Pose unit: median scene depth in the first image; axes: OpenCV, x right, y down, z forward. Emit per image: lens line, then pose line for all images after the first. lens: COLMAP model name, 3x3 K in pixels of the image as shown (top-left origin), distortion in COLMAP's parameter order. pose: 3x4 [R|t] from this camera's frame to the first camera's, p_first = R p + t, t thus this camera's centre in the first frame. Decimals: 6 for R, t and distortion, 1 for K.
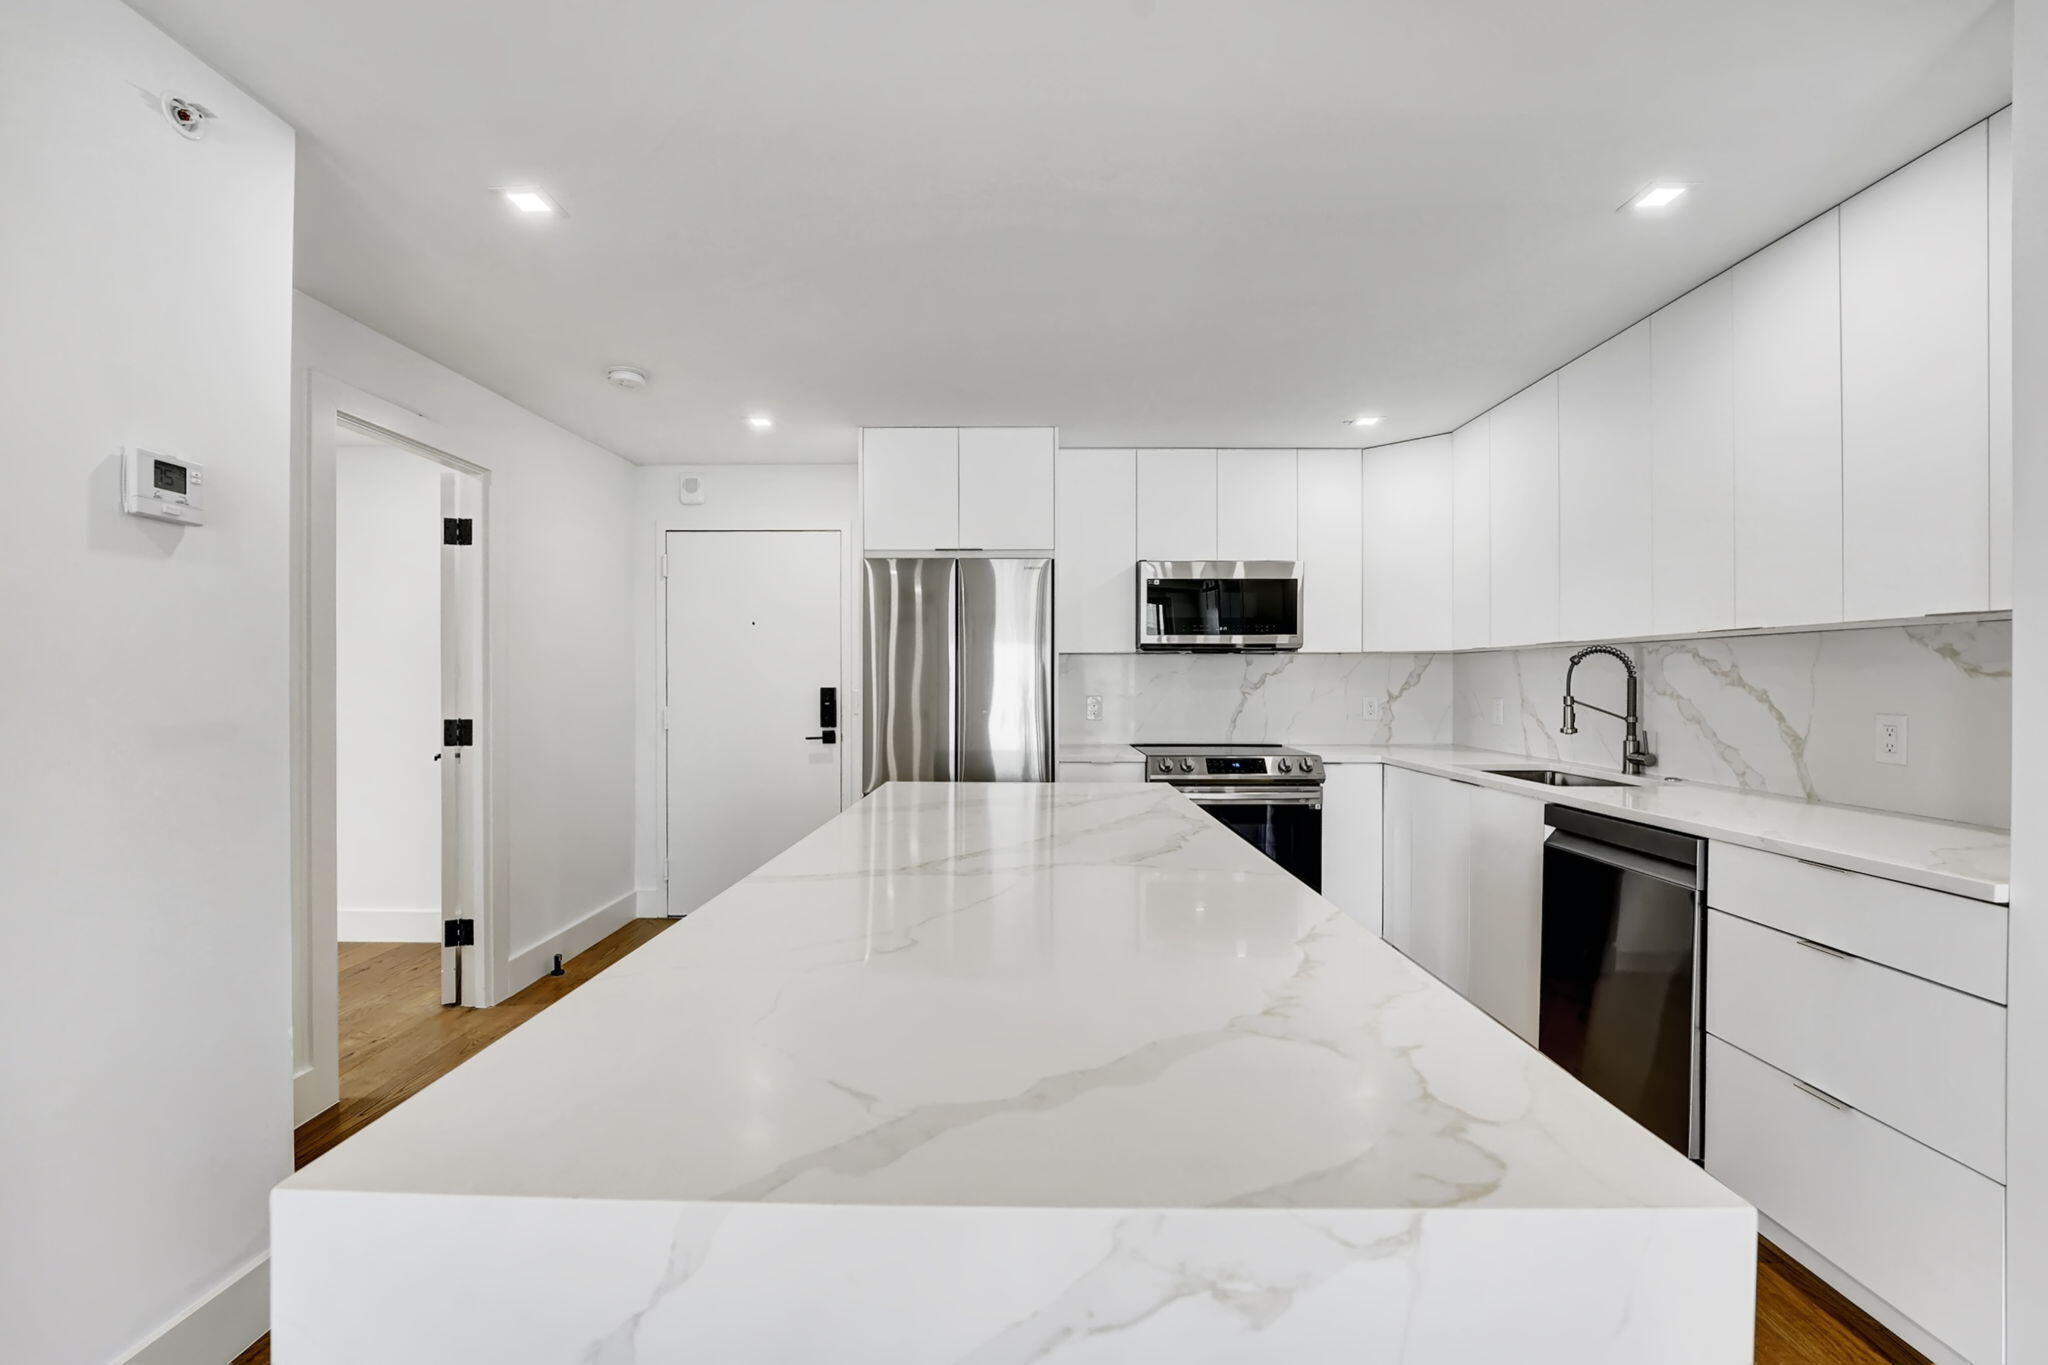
lens RADIAL K [[852.8, 0, 1020.0], [0, 852.8, 677.8], [0, 0, 1]] dist [-0.002285, -0.000177]
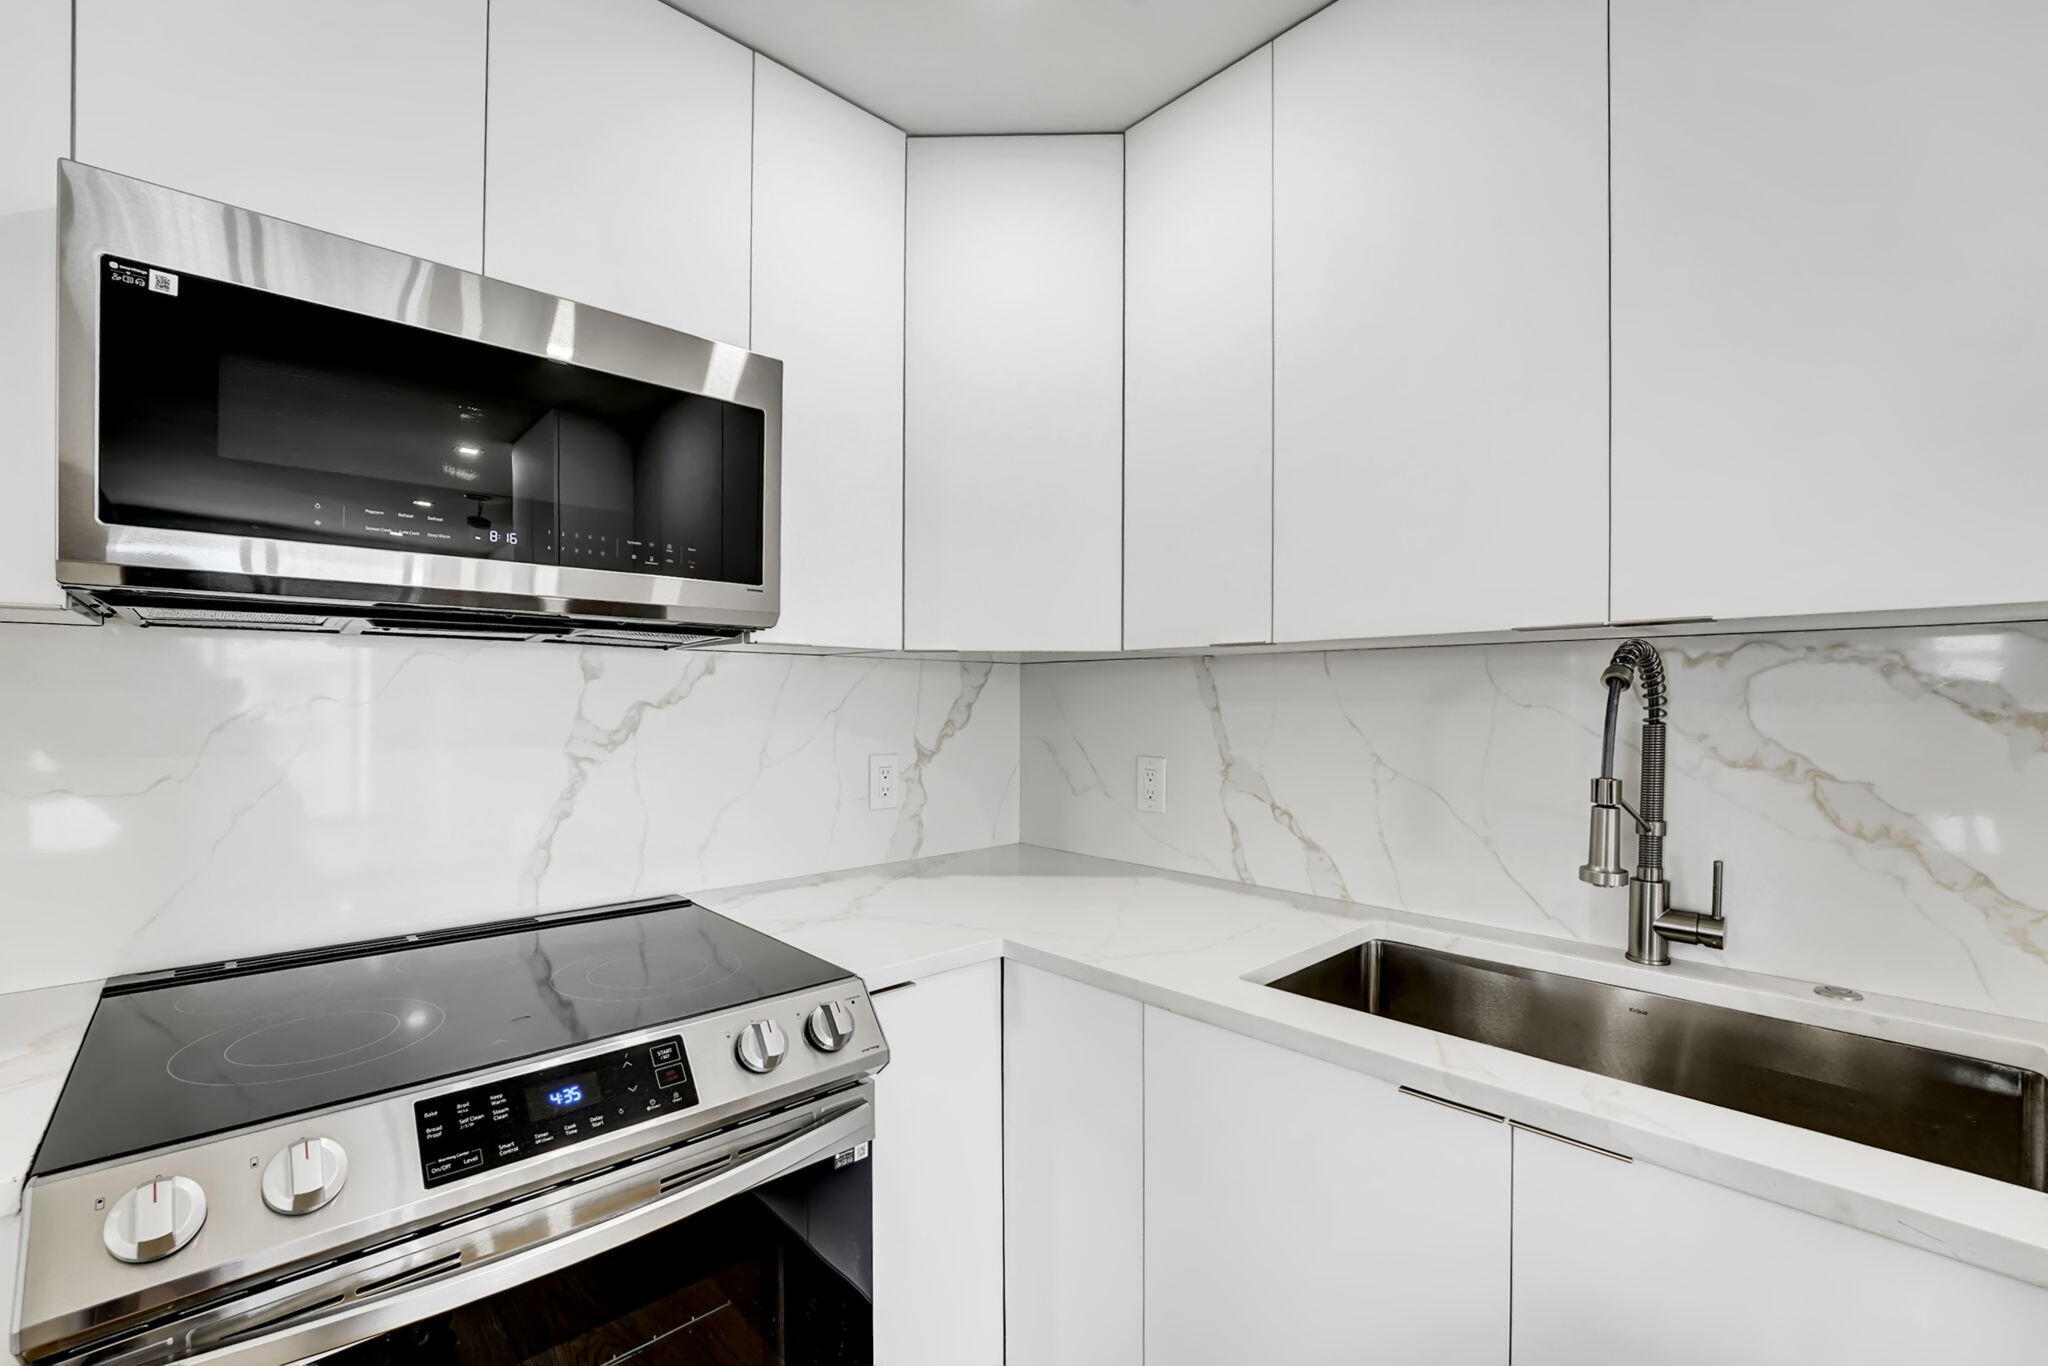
lens RADIAL K [[852.8, 0, 1006.3], [0, 852.8, 695.2], [0, 0, 1]] dist [-0.002285, -0.000177]
pose [[0.721381, 0.004948, 0.692521, 0.181640], [-0.003472, 0.999988, -0.003528, -0.009112], [-0.692530, 0.000140, 0.721389, 0.766293]]
